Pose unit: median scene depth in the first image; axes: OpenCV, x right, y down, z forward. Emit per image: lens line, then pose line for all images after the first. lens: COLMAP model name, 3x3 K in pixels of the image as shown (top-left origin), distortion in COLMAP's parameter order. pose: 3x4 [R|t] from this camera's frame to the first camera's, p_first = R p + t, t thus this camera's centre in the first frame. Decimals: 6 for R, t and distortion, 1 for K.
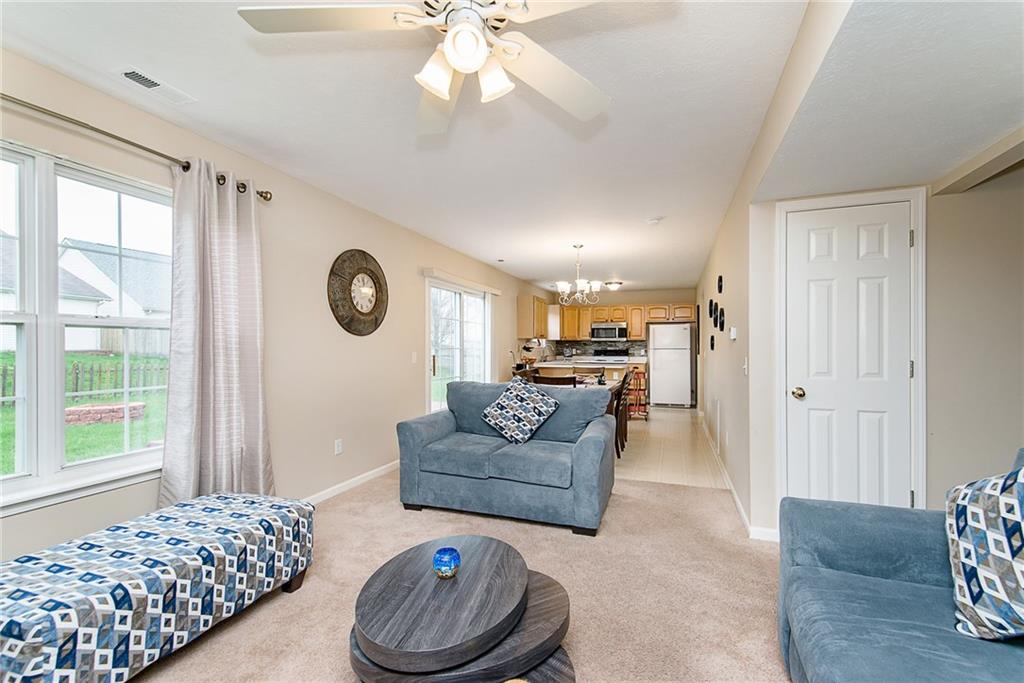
lens RADIAL K [[434.8, 0, 517.8], [0, 434.8, 343.6], [0, 0, 1]] dist [0.000620, -0.000140]
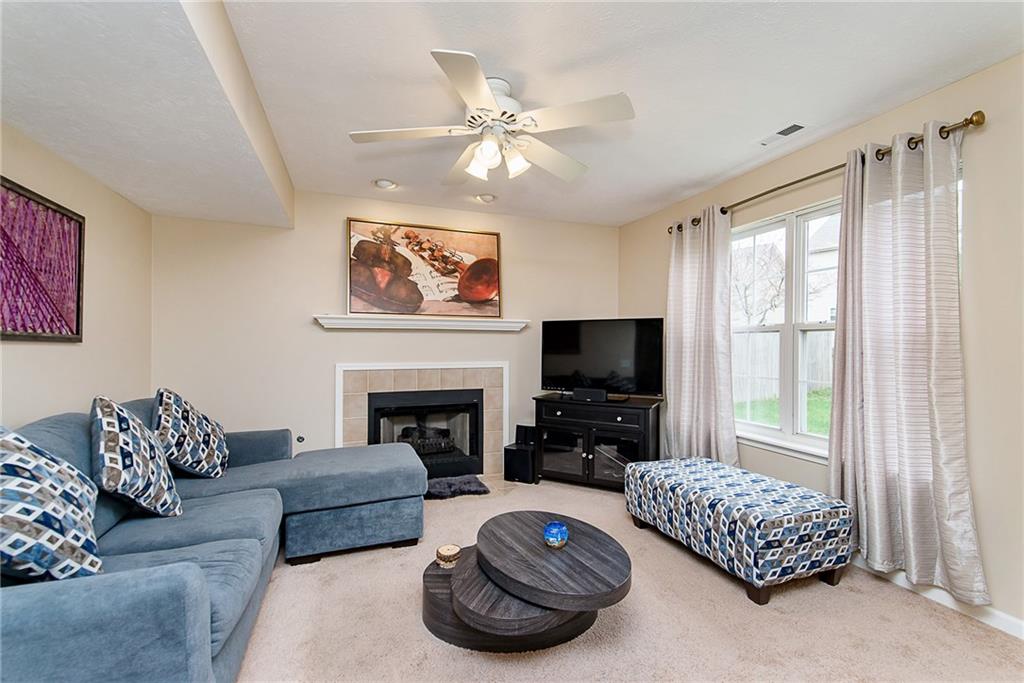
lens RADIAL K [[434.8, 0, 517.8], [0, 434.8, 343.6], [0, 0, 1]] dist [0.000620, -0.000140]
pose [[-0.757983, 0.002638, -0.652269, 0.489943], [0.005334, 0.999983, -0.002154, -0.002584], [0.652252, -0.005112, -0.757985, 1.333611]]
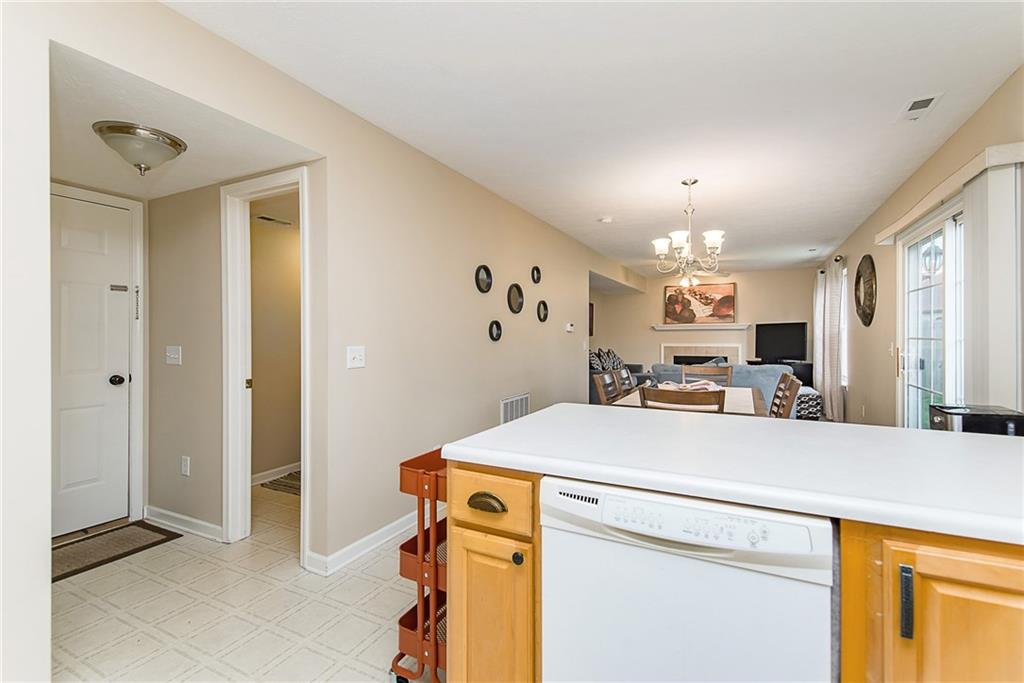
lens RADIAL K [[435.7, 0, 525.2], [0, 435.7, 339.4], [0, 0, 1]] dist [0.002903, 0.000169]
pose [[-0.993869, 0.005411, 0.110430, 0.765801], [0.005264, 0.999985, -0.001623, 0.025624], [-0.110437, -0.001032, -0.993883, 3.850652]]
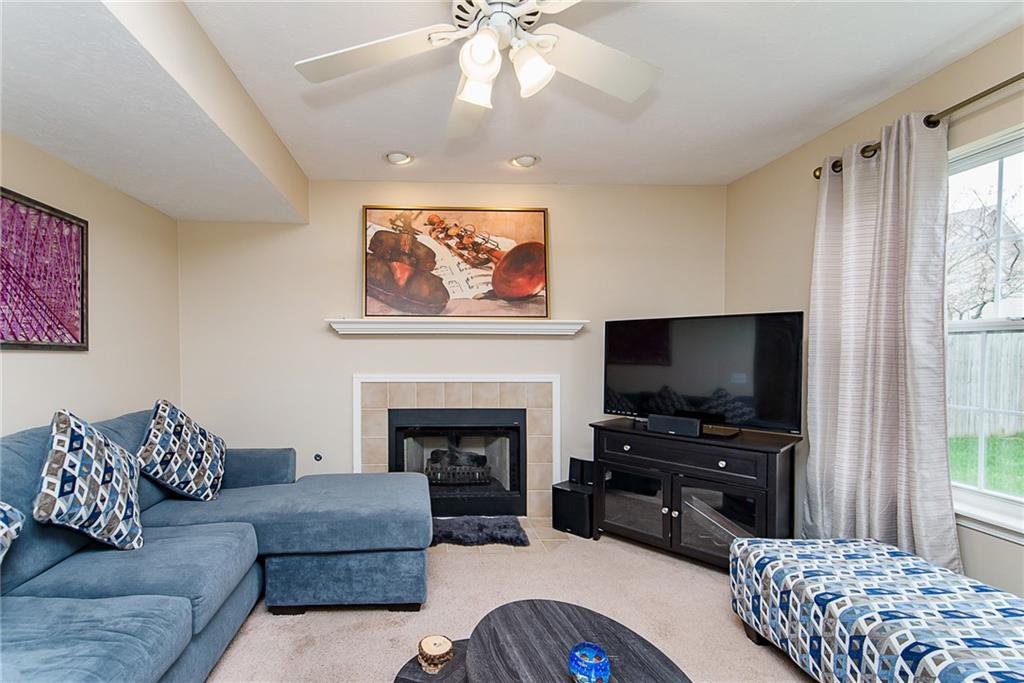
lens RADIAL K [[465.6, 0, 437.9], [0, 465.6, 357.5], [0, 0, 1]] dist [0.017079, -0.008355]
pose [[-0.930173, 0.008164, -0.367030, 0.253189], [0.004839, 0.999939, 0.009977, -0.004307], [0.367089, 0.007505, -0.930155, 1.187307]]
